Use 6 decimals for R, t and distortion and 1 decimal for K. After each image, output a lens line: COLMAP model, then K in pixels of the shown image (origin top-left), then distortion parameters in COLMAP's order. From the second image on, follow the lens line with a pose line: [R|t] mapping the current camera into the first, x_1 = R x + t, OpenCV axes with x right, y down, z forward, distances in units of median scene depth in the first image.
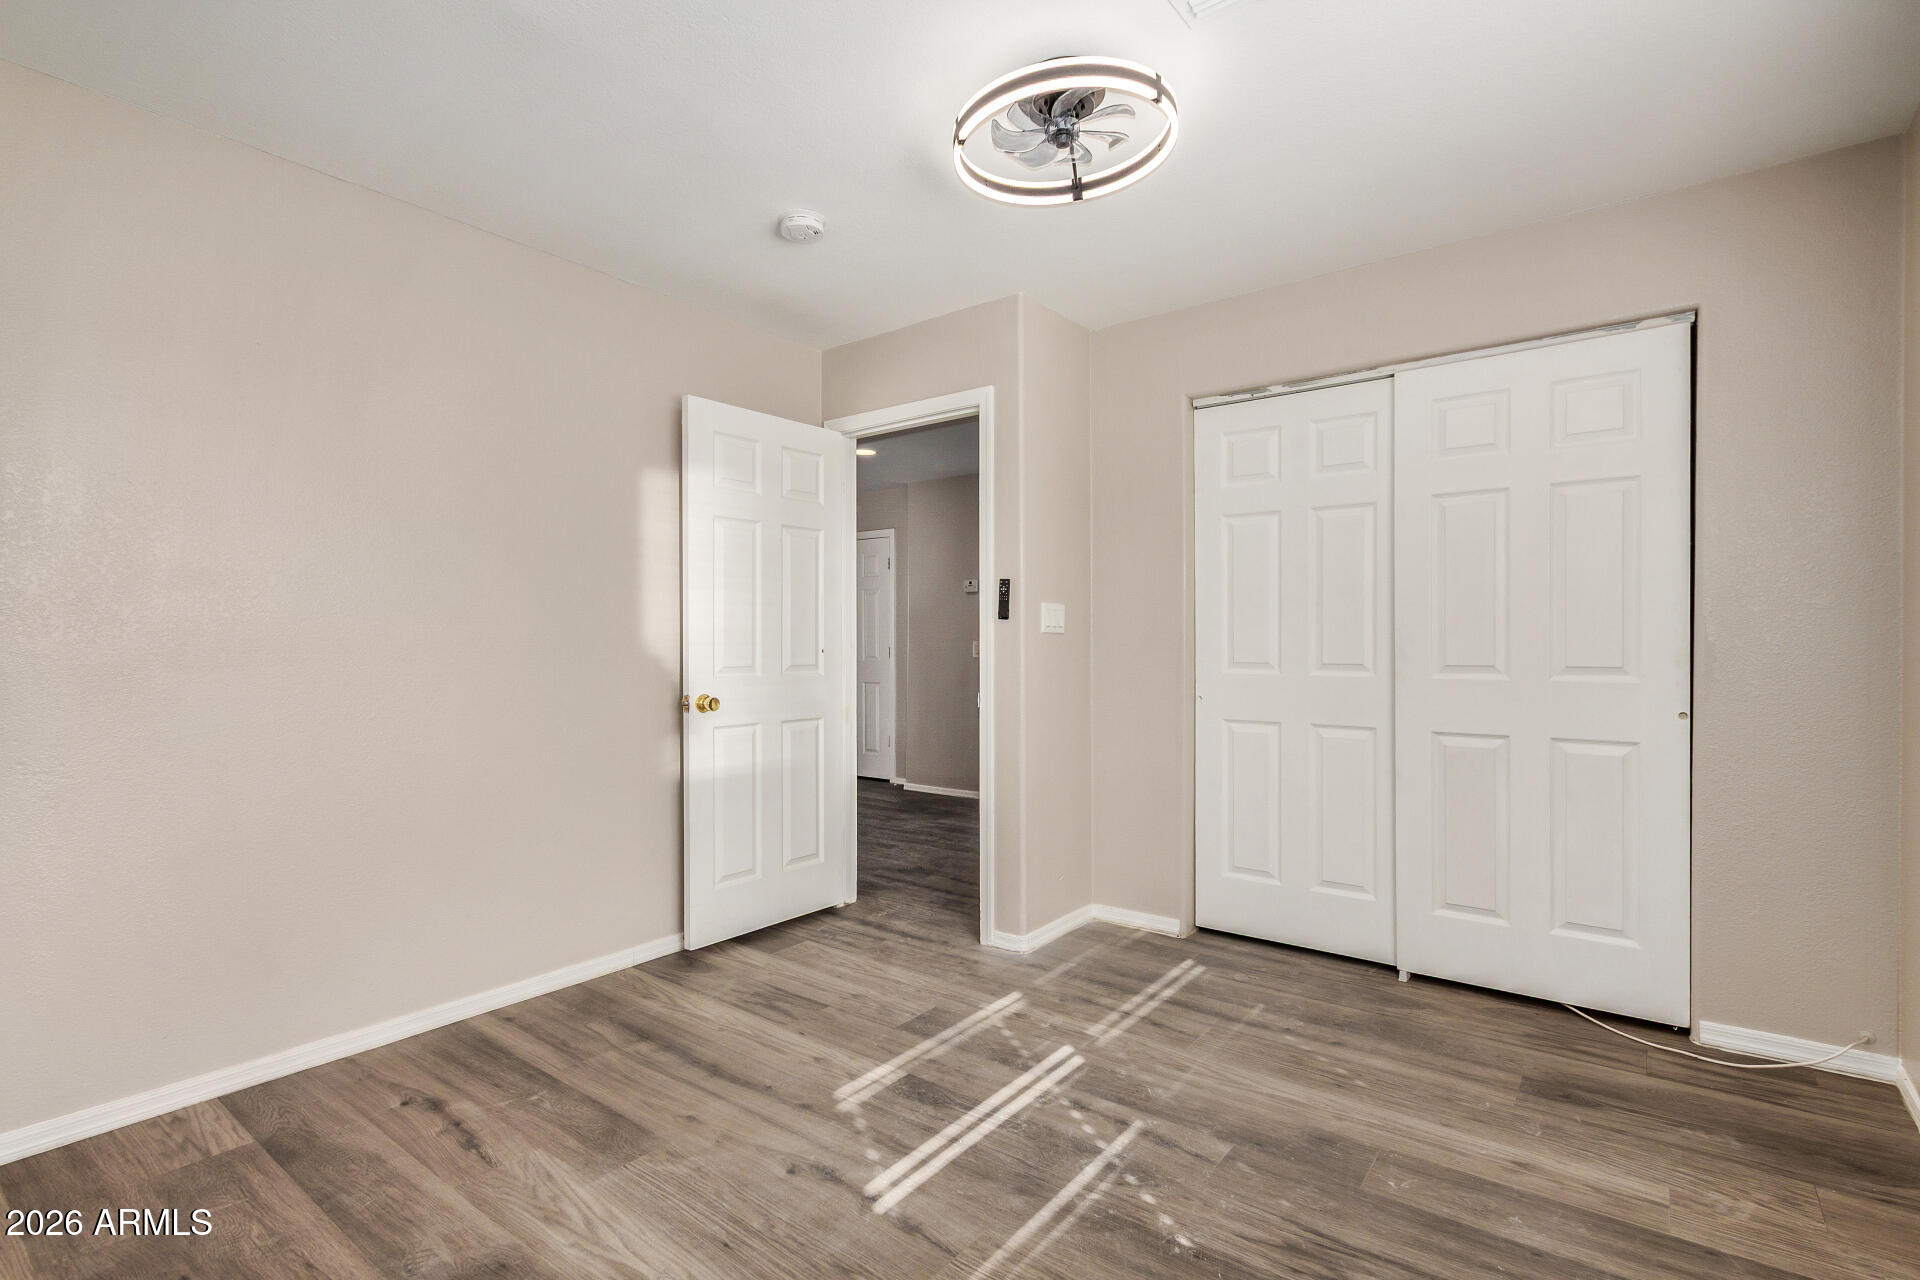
lens RADIAL K [[877.6, 0, 962.3], [0, 877.6, 640.4], [0, 0, 1]] dist [0.004342, -0.001001]
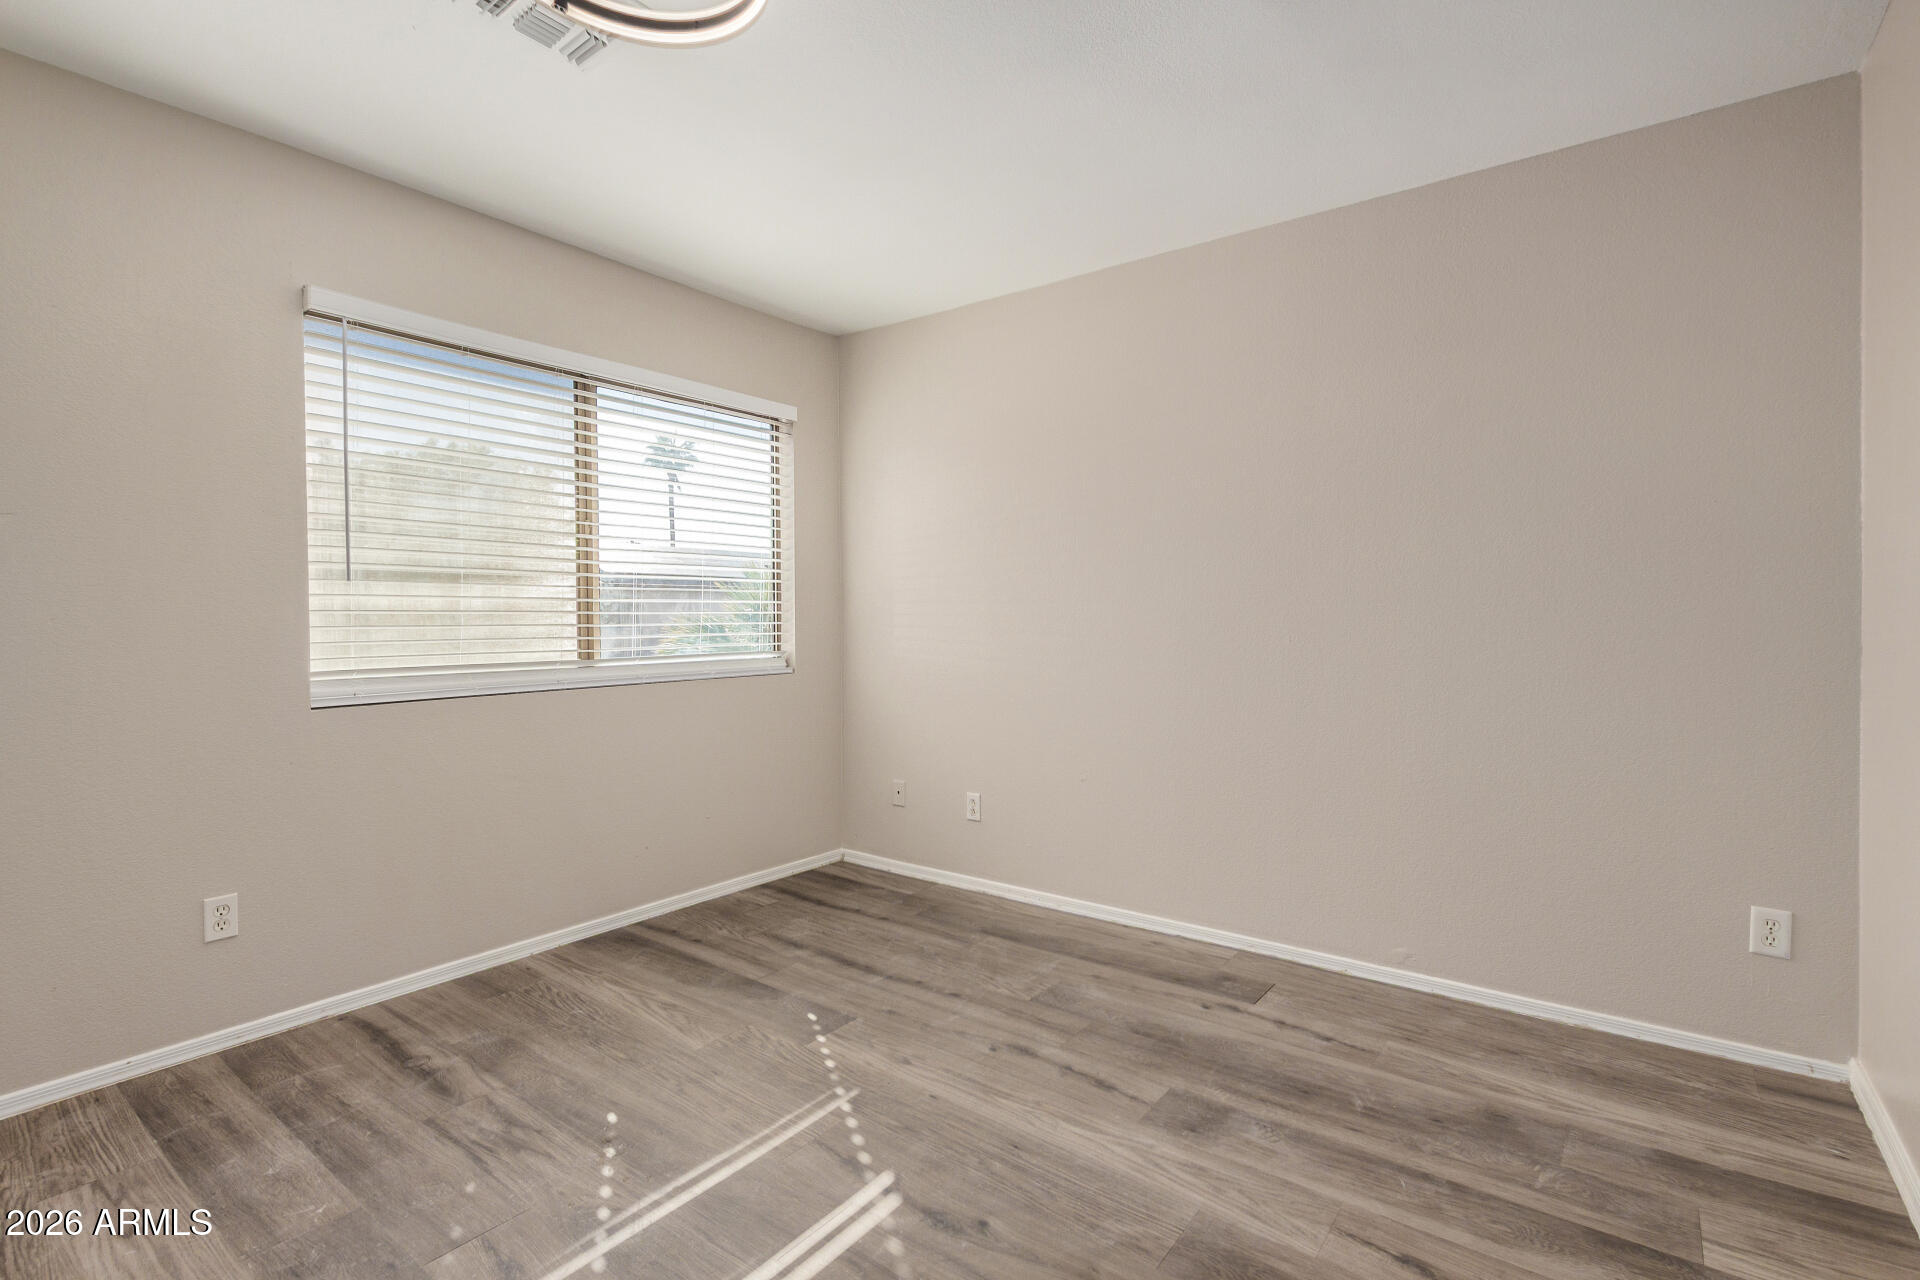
lens RADIAL K [[877.6, 0, 960.2], [0, 877.6, 633.3], [0, 0, 1]] dist [0.004342, -0.001001]
pose [[-0.999961, 0.007712, -0.004329, -0.184797], [0.007640, 0.999838, 0.016325, 0.007570], [0.004454, 0.016291, -0.999857, 1.988980]]
